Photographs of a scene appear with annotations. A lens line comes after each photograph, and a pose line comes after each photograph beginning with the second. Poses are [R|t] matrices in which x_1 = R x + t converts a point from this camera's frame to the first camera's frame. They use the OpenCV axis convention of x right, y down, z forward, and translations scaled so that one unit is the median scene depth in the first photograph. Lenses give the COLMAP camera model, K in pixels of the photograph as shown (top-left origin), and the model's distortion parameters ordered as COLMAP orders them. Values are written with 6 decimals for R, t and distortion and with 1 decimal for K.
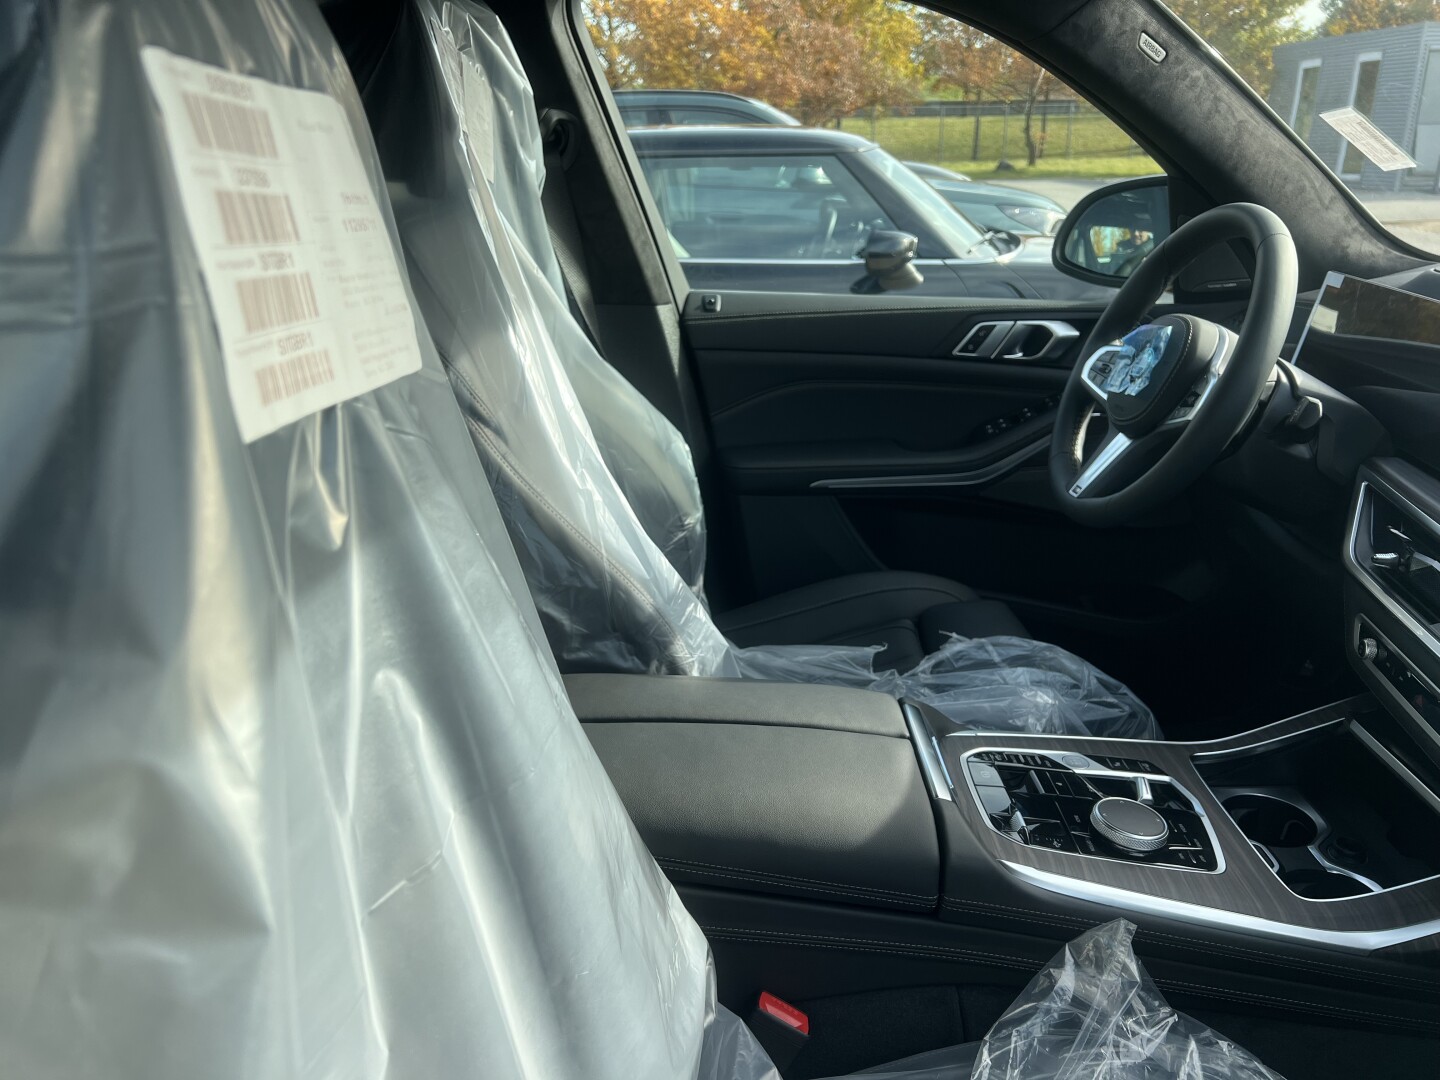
lens RADIAL K [[1097.1, 0, 716.1], [0, 1097.1, 538.7], [0, 0, 1]] dist [0.054554, -0.065985]
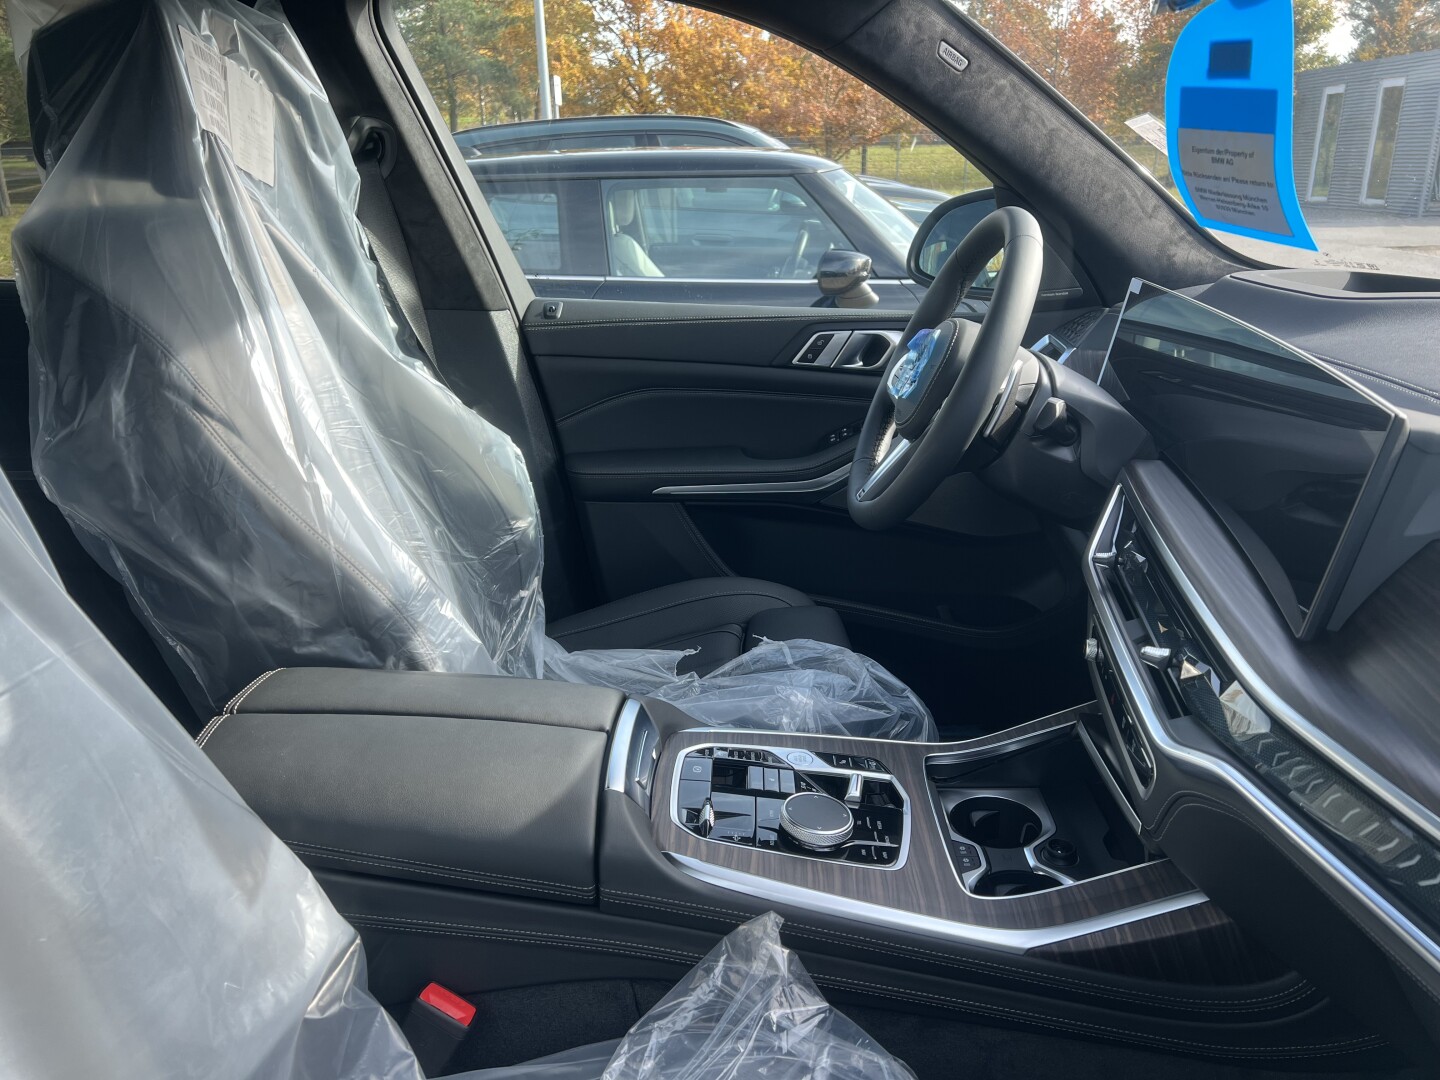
lens RADIAL K [[1088.9, 0, 720.0], [0, 1088.9, 540.0], [0, 0, 1]] dist [0.064932, -0.076194]
pose [[0.999679, 0.007533, -0.024181, 0.207182], [-0.008000, 0.999783, -0.019257, 0.017258], [0.024031, 0.019444, 0.999522, 0.004227]]
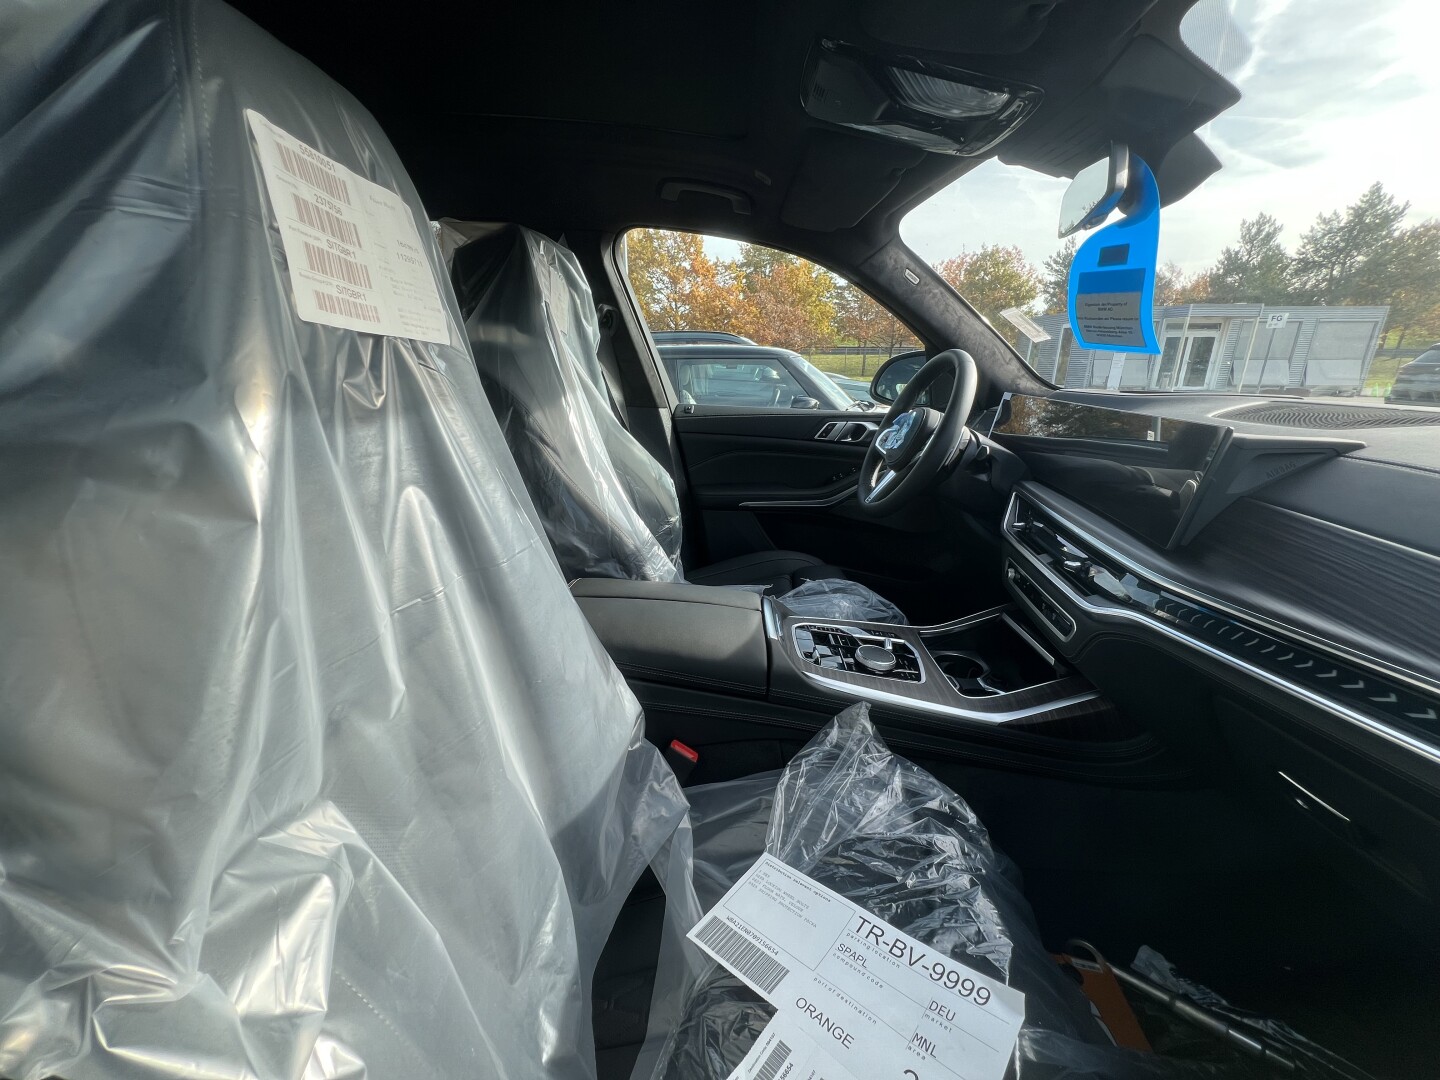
lens RADIAL K [[579.4, 0, 709.3], [0, 579.4, 540.3], [0, 0, 1]] dist [-0.000620, -0.000046]
pose [[0.999317, 0.022878, -0.029020, 0.078020], [-0.024368, 0.998347, -0.052062, 0.078553], [0.027781, 0.052734, 0.998222, 0.002524]]
